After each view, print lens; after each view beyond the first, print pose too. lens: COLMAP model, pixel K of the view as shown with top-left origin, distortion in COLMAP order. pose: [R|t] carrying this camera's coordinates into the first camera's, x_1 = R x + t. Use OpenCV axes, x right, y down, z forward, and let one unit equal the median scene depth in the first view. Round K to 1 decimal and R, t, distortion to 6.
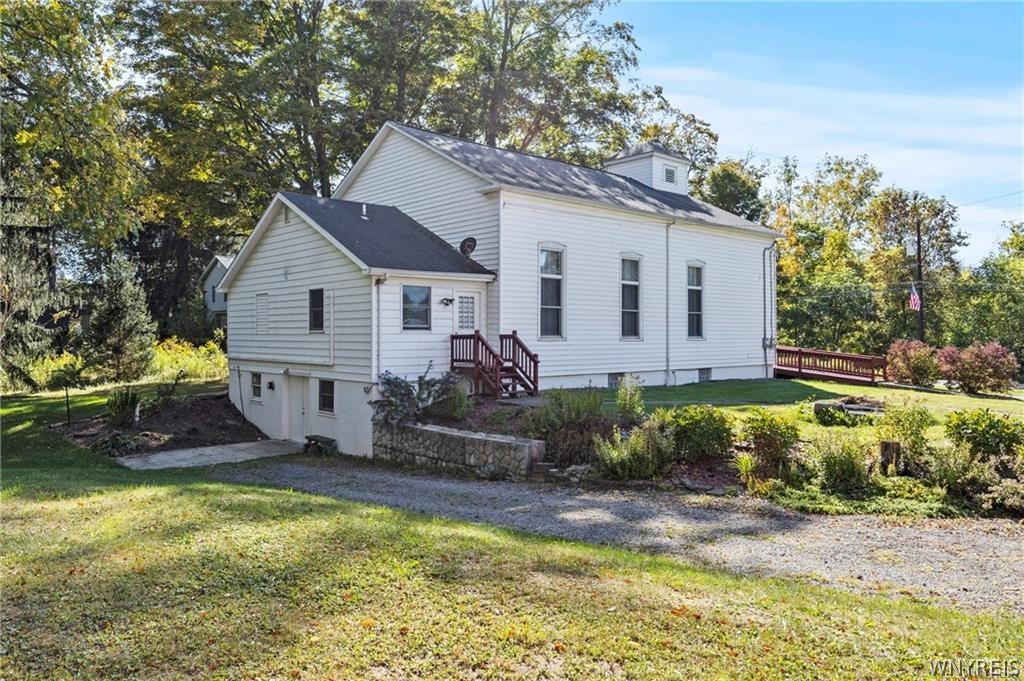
lens RADIAL K [[729.8, 0, 512.0], [0, 729.8, 339.0], [0, 0, 1]] dist [-0.001483, -0.000051]
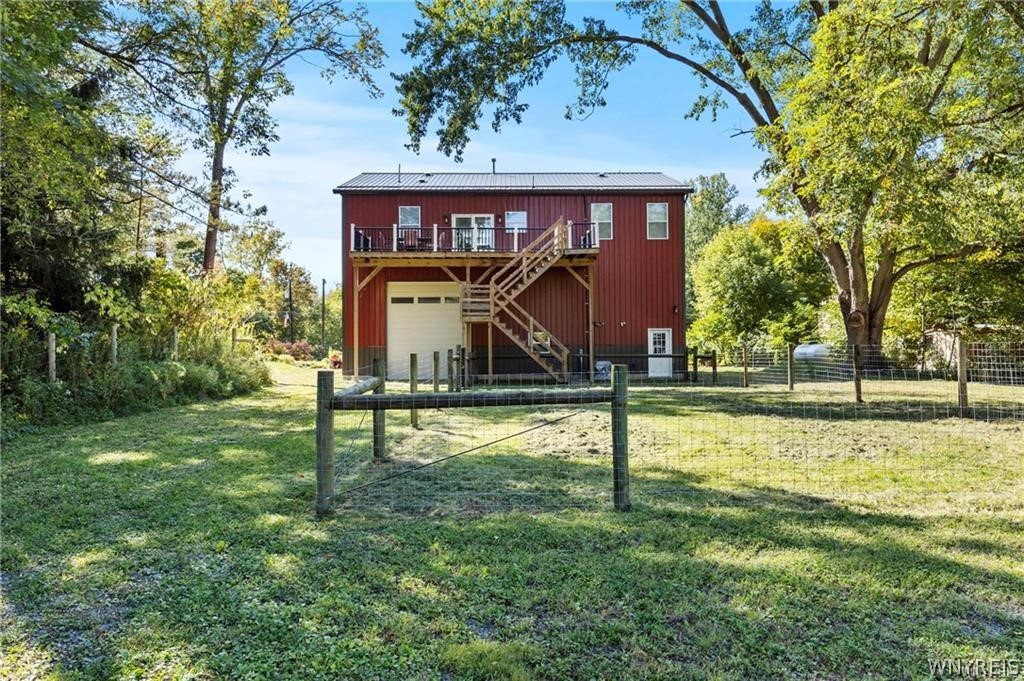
lens RADIAL K [[729.8, 0, 512.8], [0, 729.8, 340.7], [0, 0, 1]] dist [-0.001483, -0.000051]
pose [[0.734798, 0.000568, 0.678285, -0.291061], [0.005175, 0.999966, -0.006444, 0.012789], [-0.678266, 0.008245, 0.734770, -0.740567]]
